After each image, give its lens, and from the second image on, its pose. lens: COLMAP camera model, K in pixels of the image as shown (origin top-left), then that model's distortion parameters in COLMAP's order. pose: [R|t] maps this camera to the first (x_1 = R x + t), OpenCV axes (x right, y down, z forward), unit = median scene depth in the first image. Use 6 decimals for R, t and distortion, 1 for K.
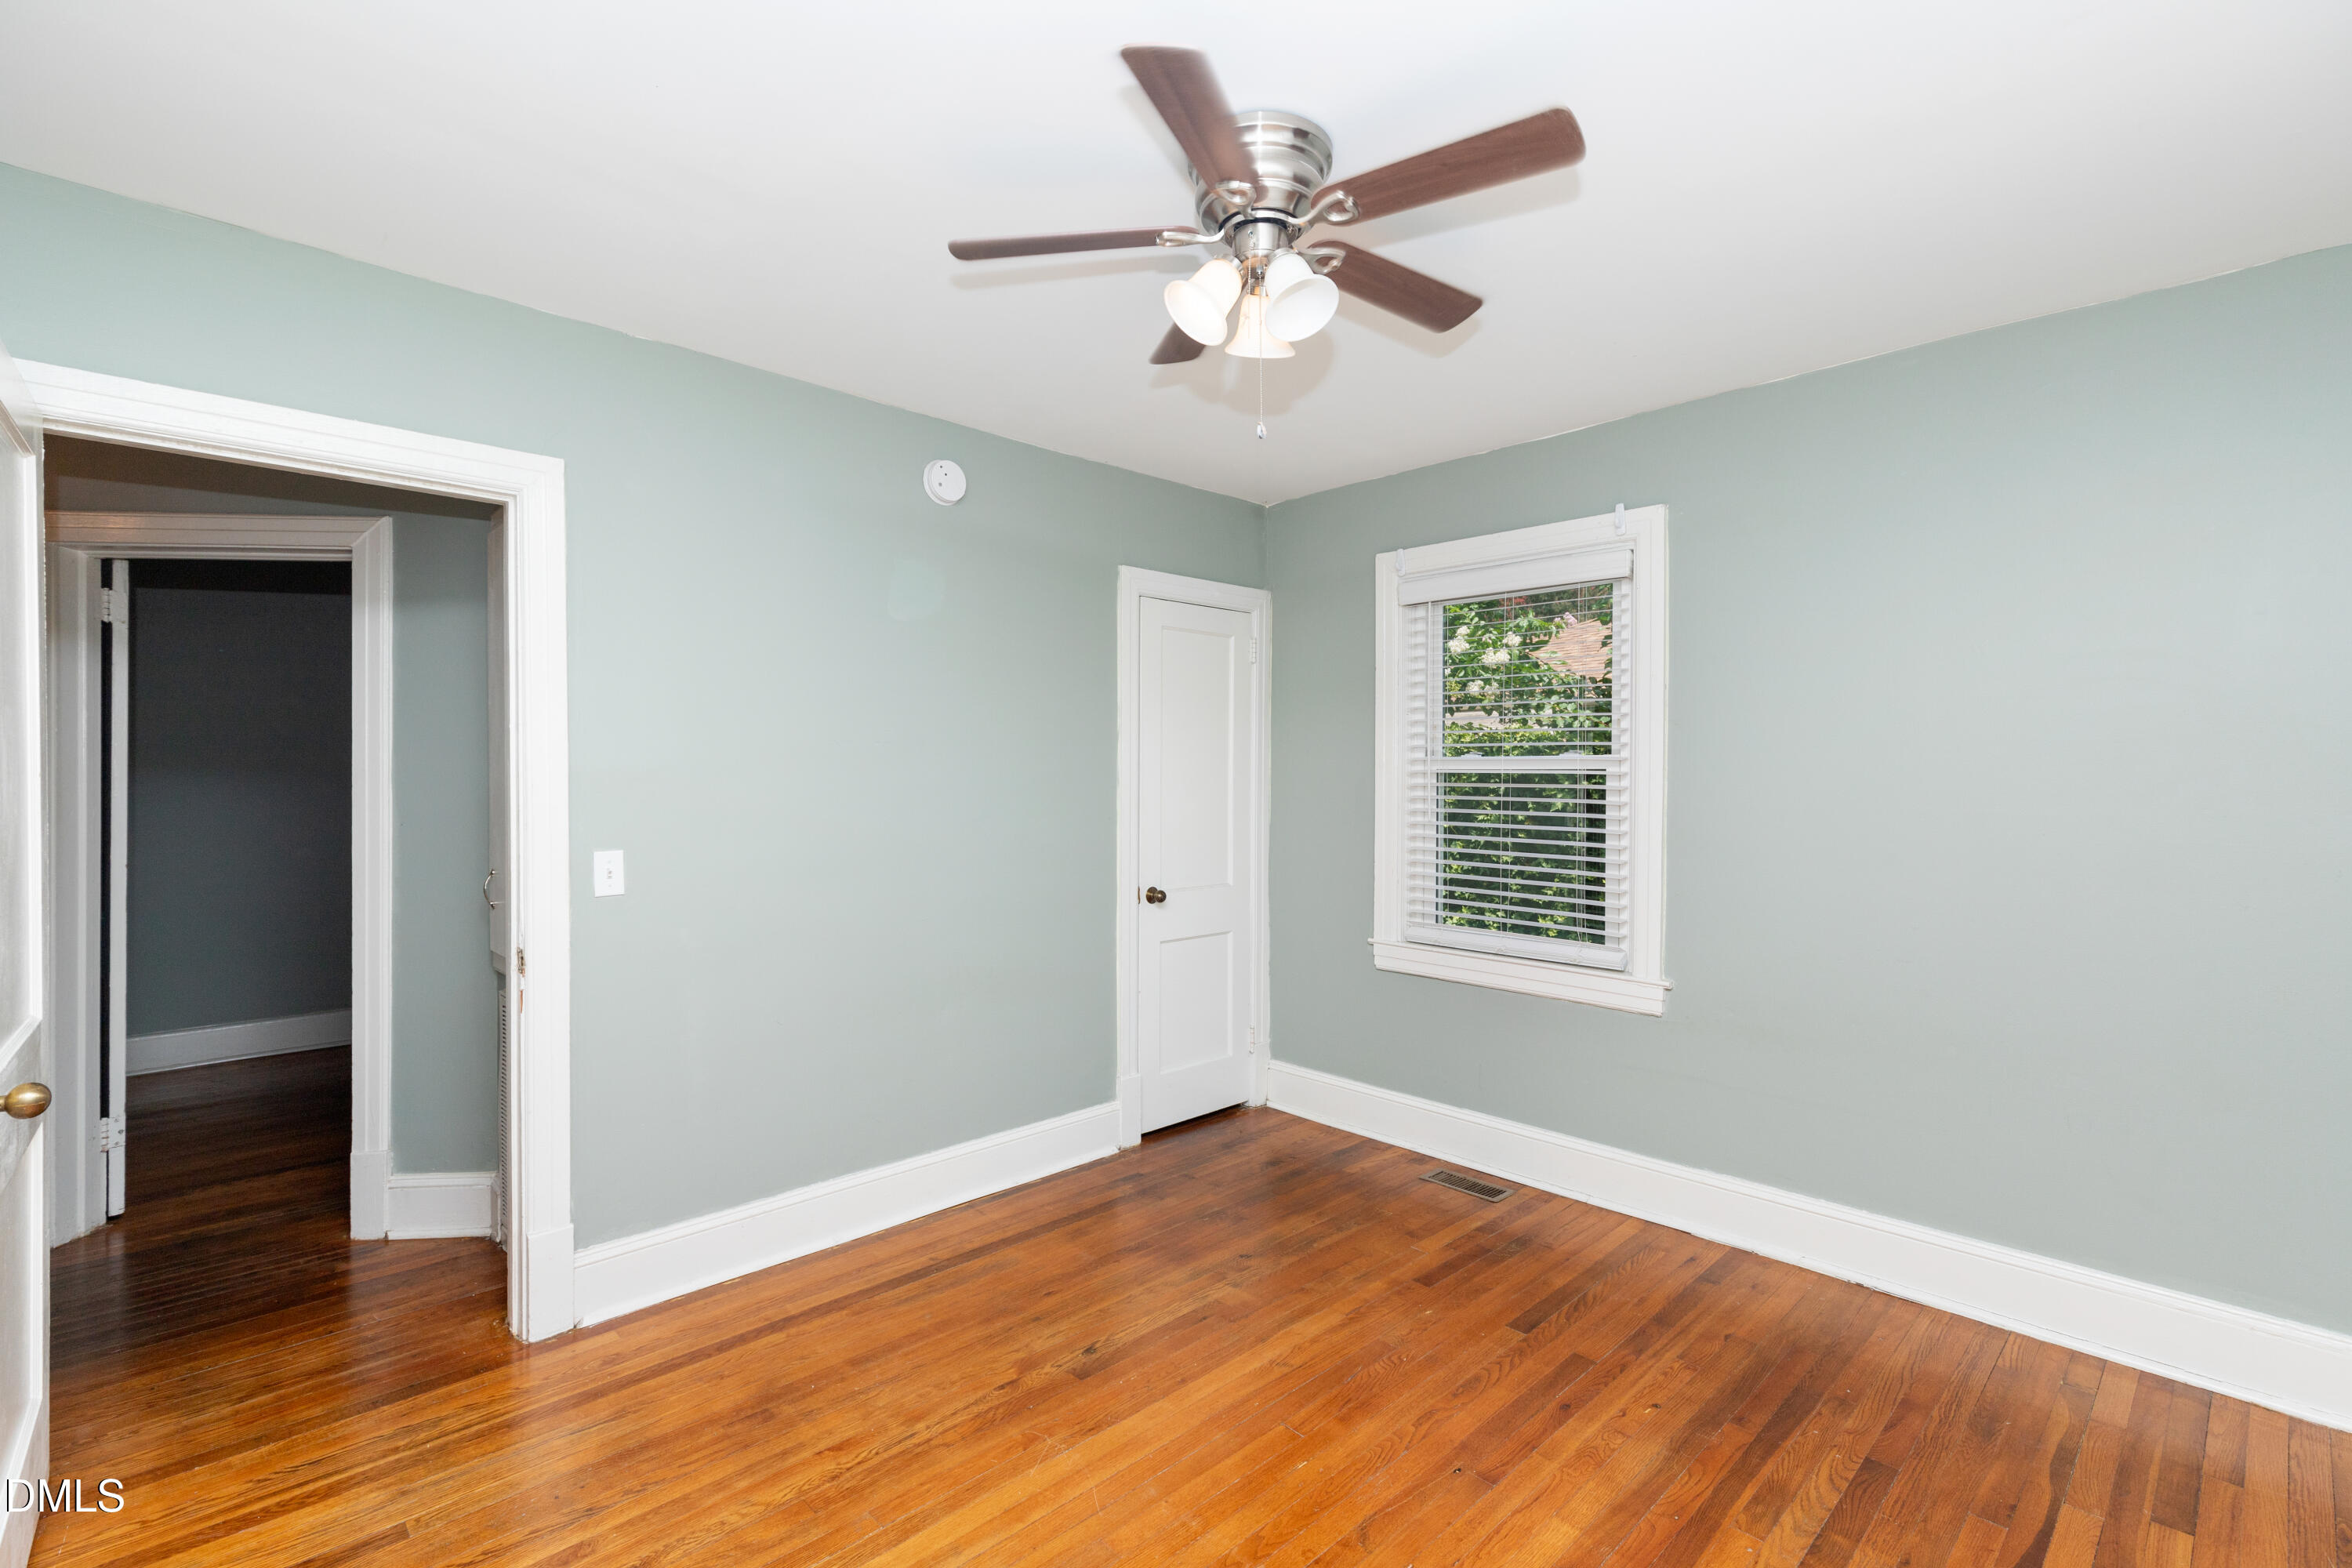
lens RADIAL K [[1066.3, 0, 1190.8], [0, 1066.3, 782.9], [0, 0, 1]] dist [0.013389, 0.000075]
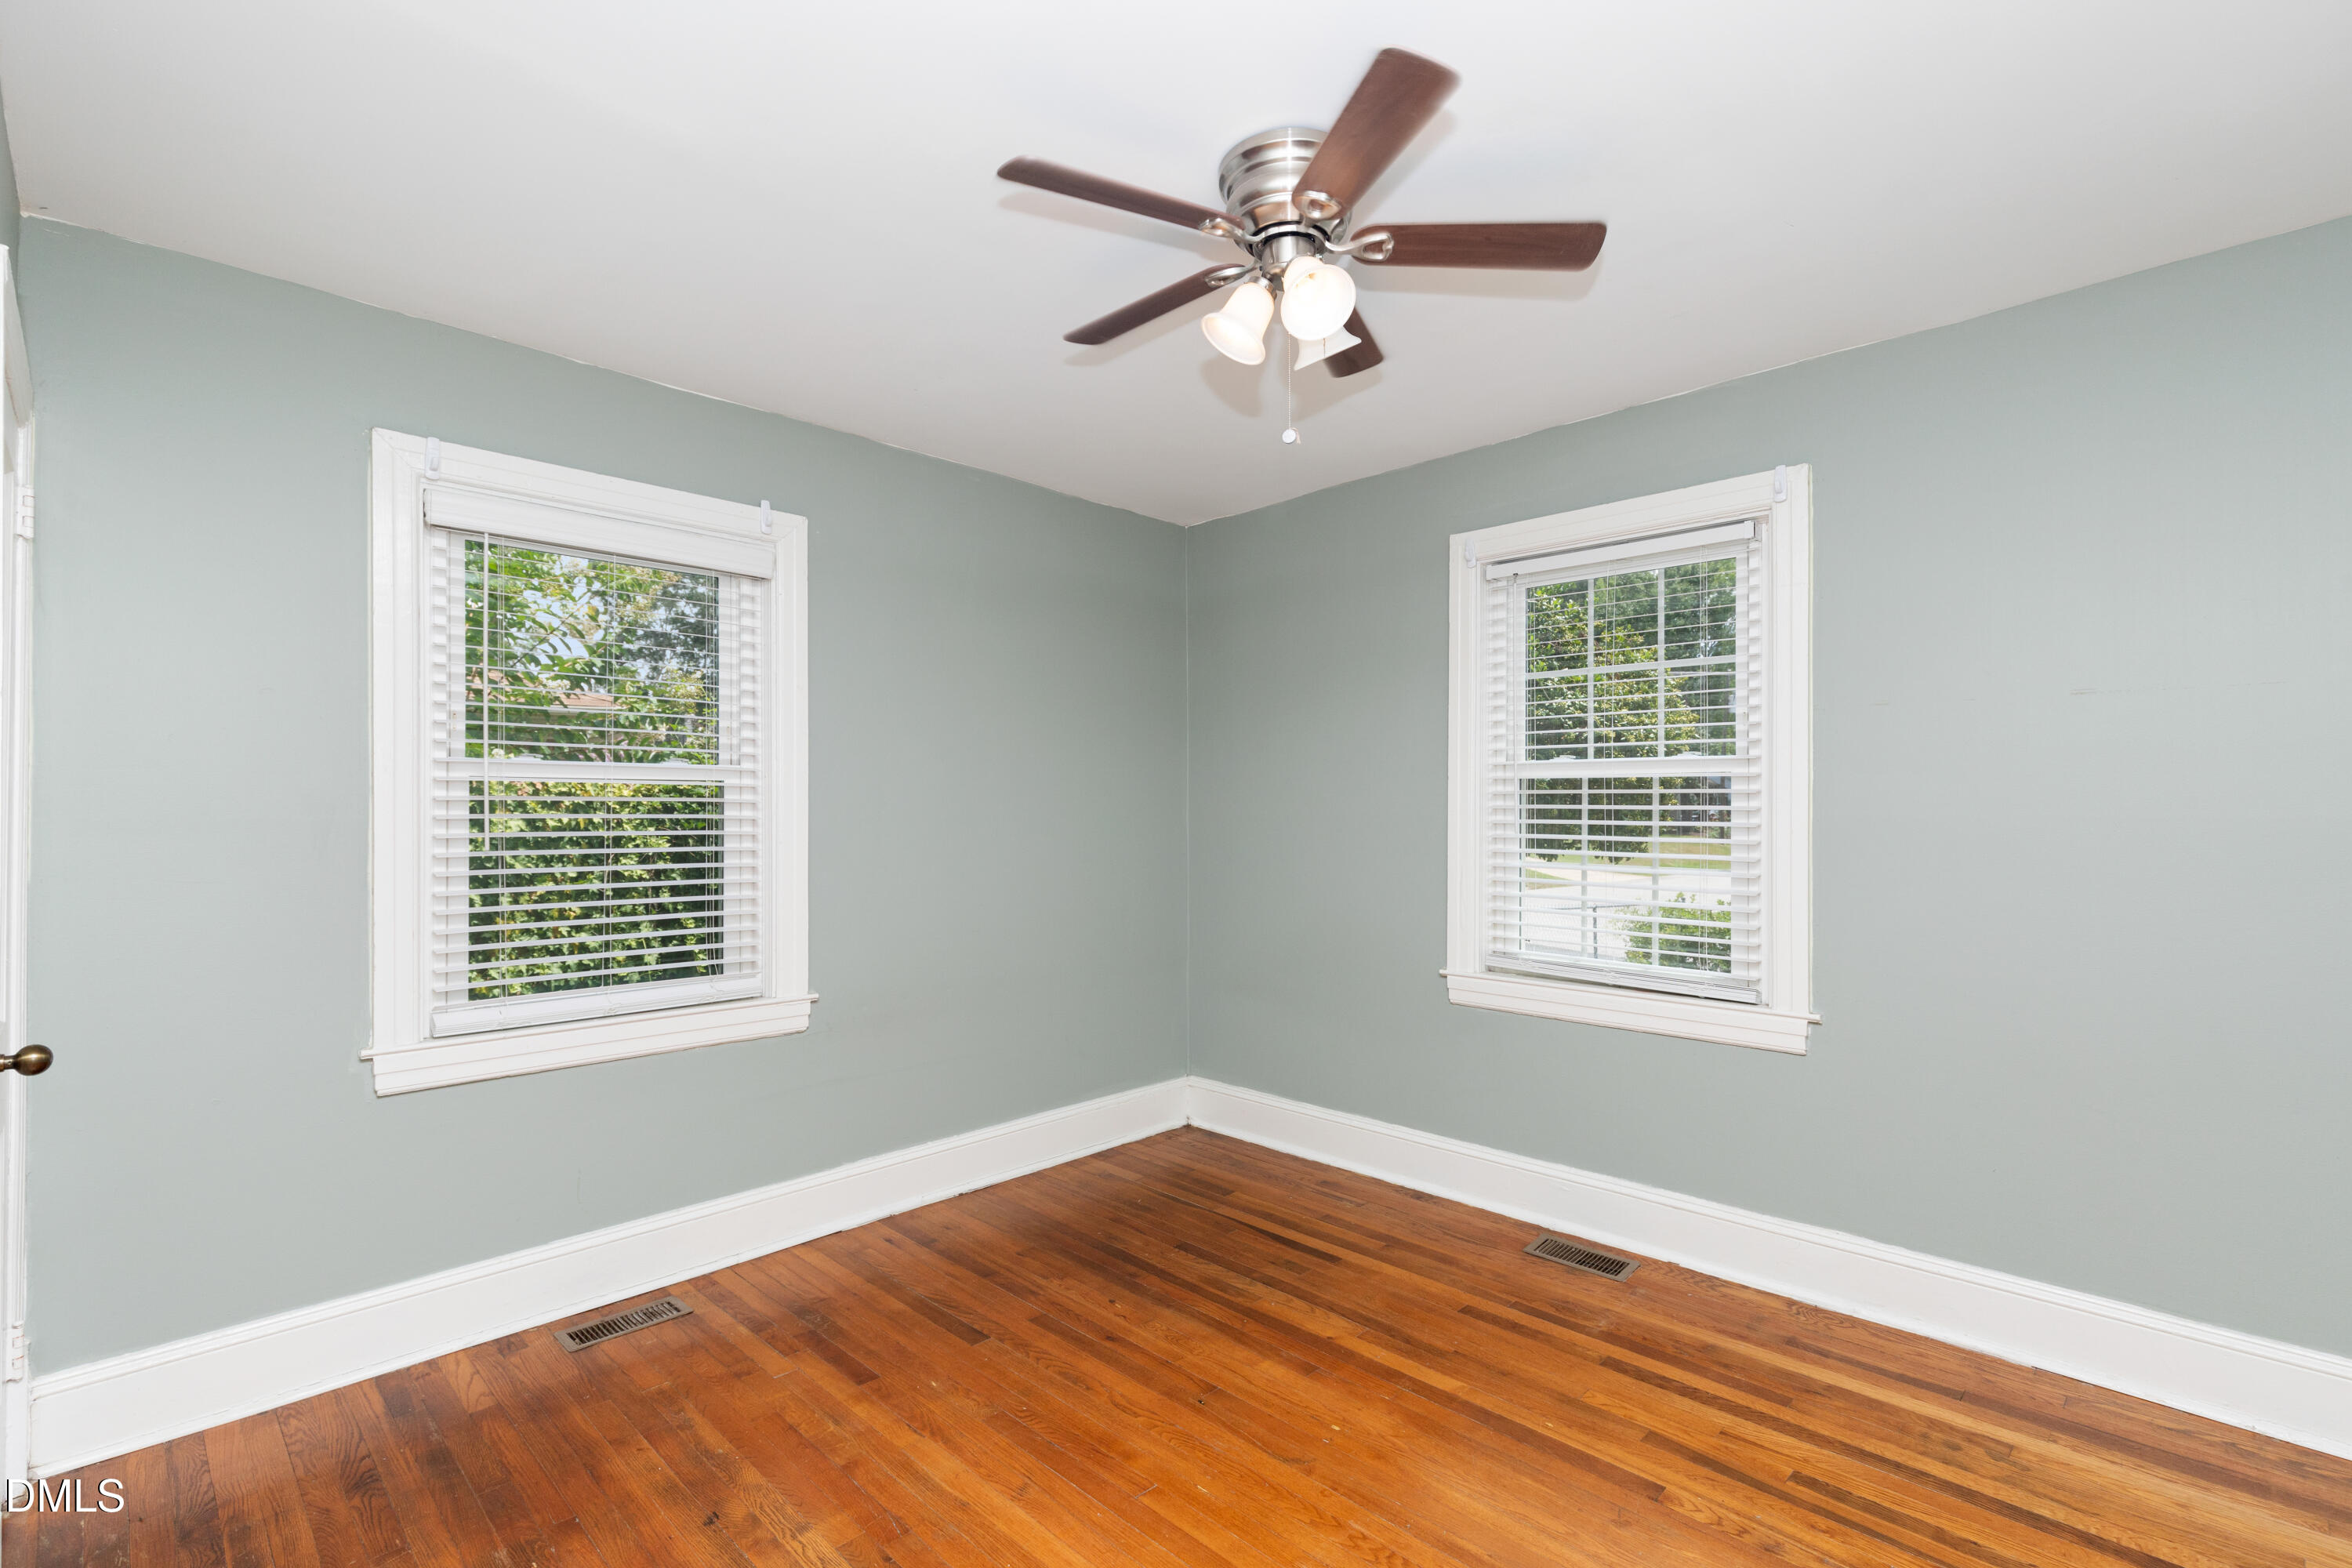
lens RADIAL K [[1066.3, 0, 1192.7], [0, 1066.3, 794.1], [0, 0, 1]] dist [0.013389, 0.000075]
pose [[-0.022500, 0.009808, 0.999699, -0.631758], [0.008487, 0.999918, -0.009619, 0.012625], [-0.999711, 0.008269, -0.022581, 0.743823]]
